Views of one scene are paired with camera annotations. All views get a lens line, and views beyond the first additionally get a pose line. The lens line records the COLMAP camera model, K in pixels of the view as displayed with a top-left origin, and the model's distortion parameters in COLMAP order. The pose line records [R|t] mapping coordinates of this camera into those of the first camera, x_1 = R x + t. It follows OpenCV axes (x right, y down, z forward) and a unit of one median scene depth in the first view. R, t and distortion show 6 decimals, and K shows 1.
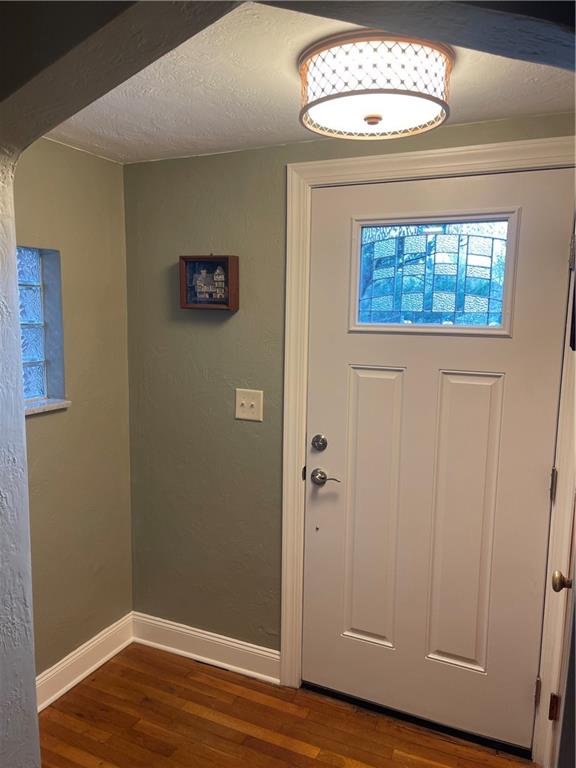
lens RADIAL K [[586.4, 0, 291.4], [0, 586.4, 391.0], [0, 0, 1]] dist [0.077972, -0.094870]
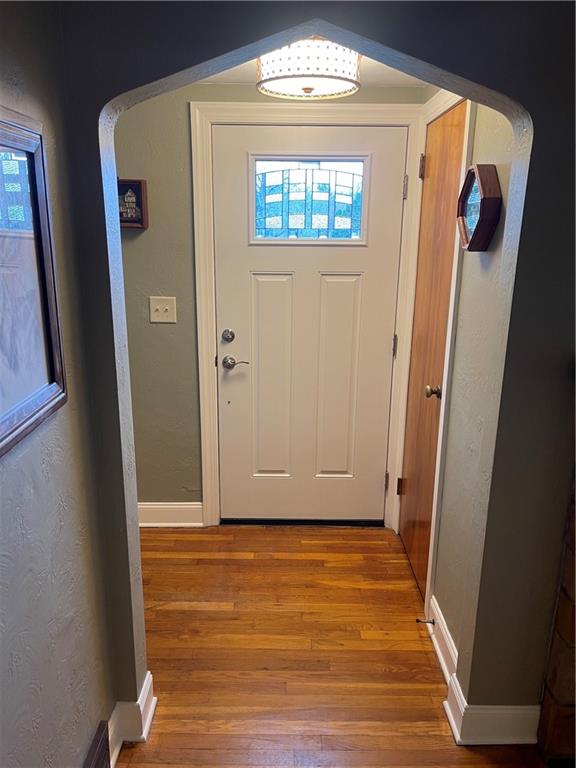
lens RADIAL K [[586.4, 0, 284.2], [0, 586.4, 387.3], [0, 0, 1]] dist [0.077972, -0.094870]
pose [[0.908179, -0.120606, 0.400831, -0.365970], [0.064194, 0.986394, 0.151350, 0.014365], [-0.413631, -0.111722, 0.903564, -0.214809]]
